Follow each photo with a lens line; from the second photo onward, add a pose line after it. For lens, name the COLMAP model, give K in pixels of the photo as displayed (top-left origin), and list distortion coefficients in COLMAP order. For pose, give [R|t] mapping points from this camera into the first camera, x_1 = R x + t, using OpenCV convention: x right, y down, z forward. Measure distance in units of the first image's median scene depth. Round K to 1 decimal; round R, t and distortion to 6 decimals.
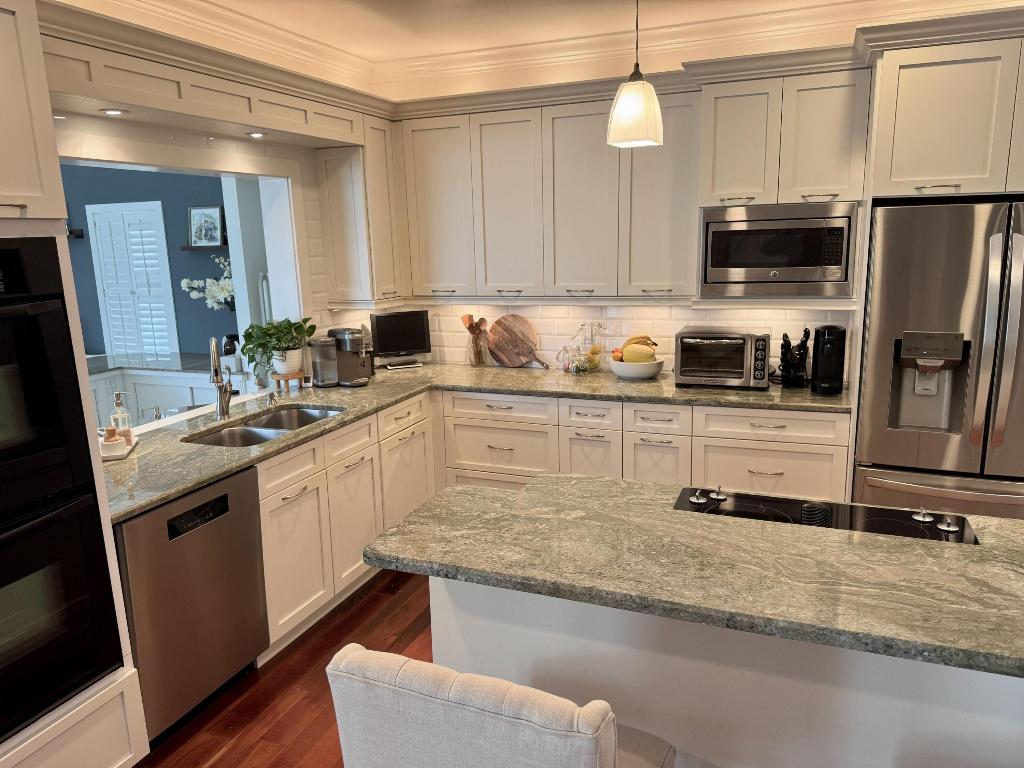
lens RADIAL K [[720.7, 0, 515.3], [0, 720.7, 391.3], [0, 0, 1]] dist [0.015933, -0.009923]
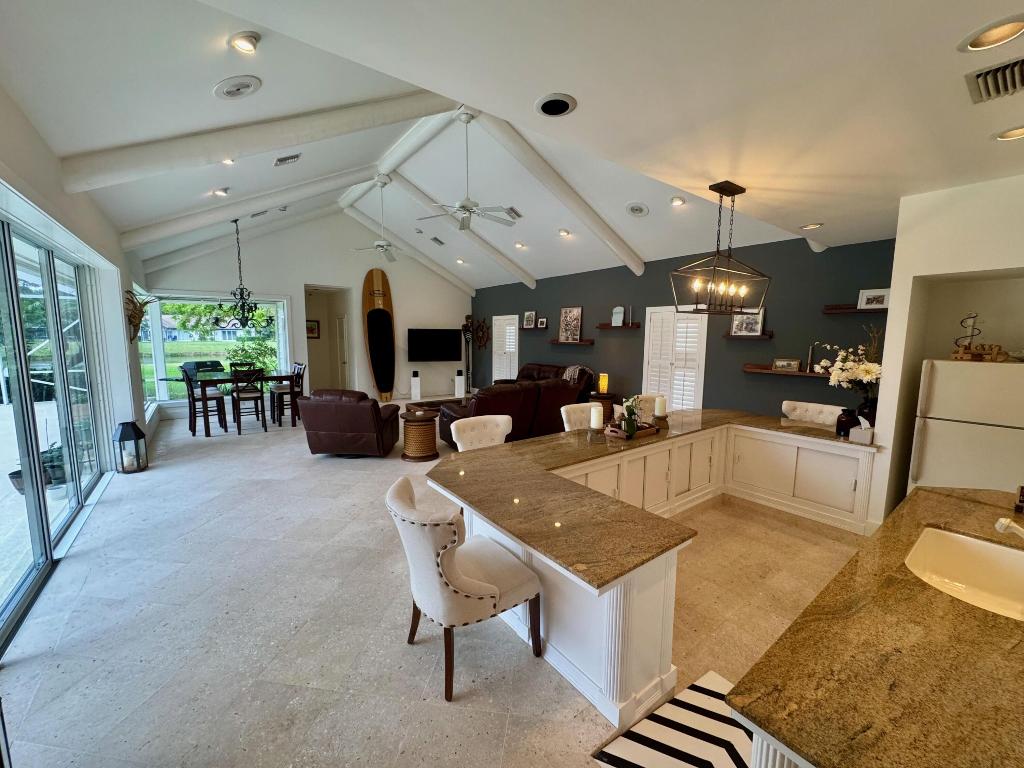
lens RADIAL K [[411.5, 0, 510.3], [0, 411.5, 384.0], [0, 0, 1]] dist [-0.001201, -0.000020]
pose [[0.846232, 0.090130, -0.525136, -0.677342], [-0.134587, 0.989786, -0.047003, -0.015620], [0.515536, 0.110452, 0.849719, 0.174636]]
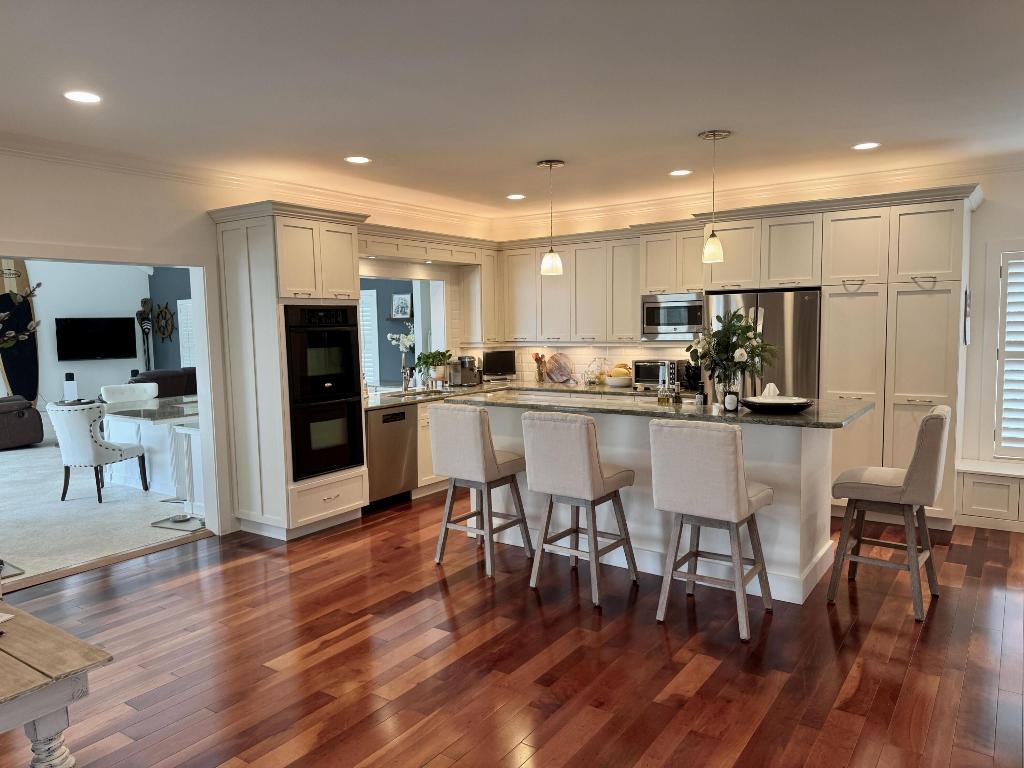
lens RADIAL K [[720.7, 0, 514.2], [0, 720.7, 383.5], [0, 0, 1]] dist [0.015933, -0.009923]
pose [[0.972149, 0.026877, -0.232818, 0.326935], [-0.054757, 0.991956, -0.114129, 0.191243], [0.227878, 0.123699, 0.965800, -0.795818]]
